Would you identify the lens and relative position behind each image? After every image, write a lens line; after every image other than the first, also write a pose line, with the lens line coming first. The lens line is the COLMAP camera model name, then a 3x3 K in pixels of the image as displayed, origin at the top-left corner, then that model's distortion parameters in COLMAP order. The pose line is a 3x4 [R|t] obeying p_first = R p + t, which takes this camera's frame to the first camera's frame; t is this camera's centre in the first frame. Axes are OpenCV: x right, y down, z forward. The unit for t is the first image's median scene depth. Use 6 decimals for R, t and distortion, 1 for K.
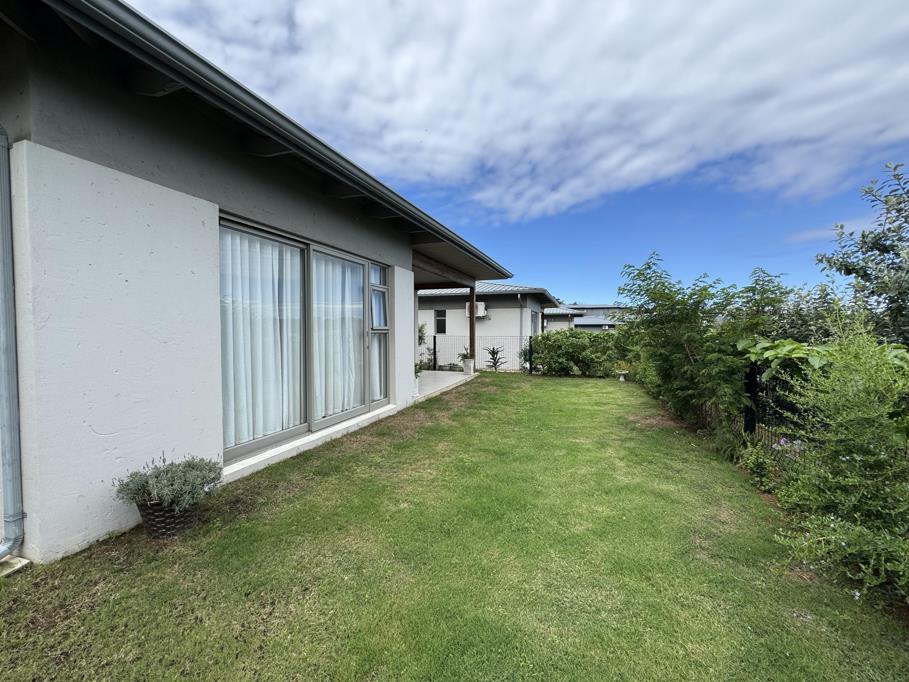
lens RADIAL K [[363.6, 0, 452.9], [0, 363.6, 338.6], [0, 0, 1]] dist [0.000037, -0.000042]
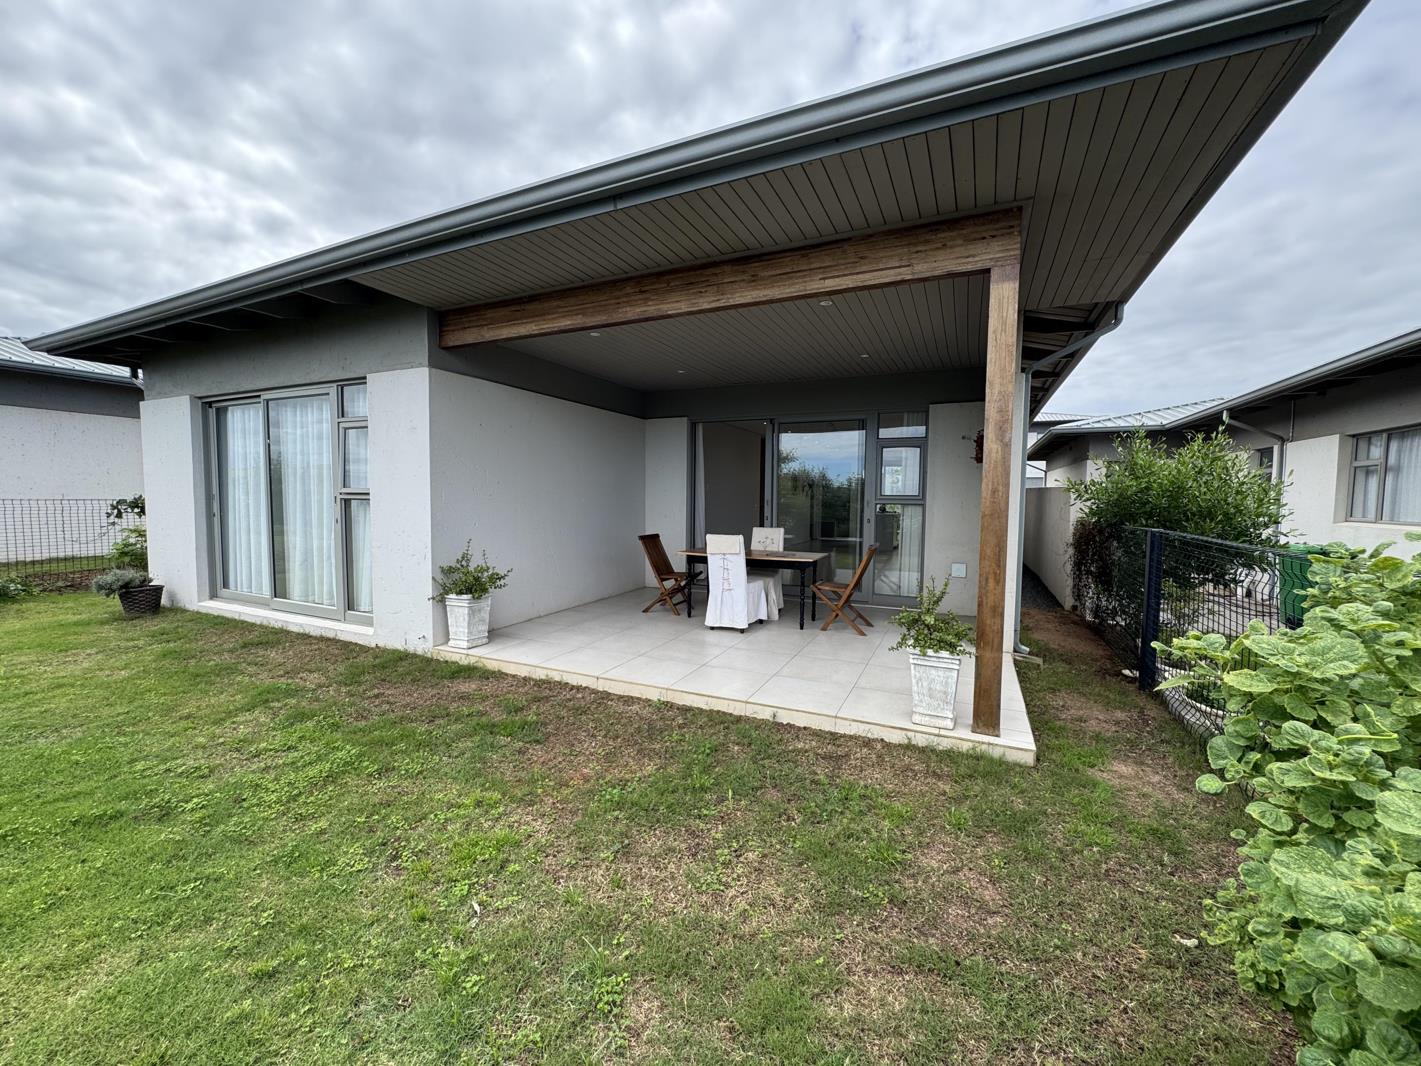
lens RADIAL K [[568.3, 0, 708.0], [0, 568.3, 529.3], [0, 0, 1]] dist [0.000037, -0.000042]
pose [[-0.100249, 0.056388, -0.993363, 0.754076], [-0.043866, 0.997171, 0.061031, -0.055543], [0.993995, 0.049694, -0.097492, 1.885056]]
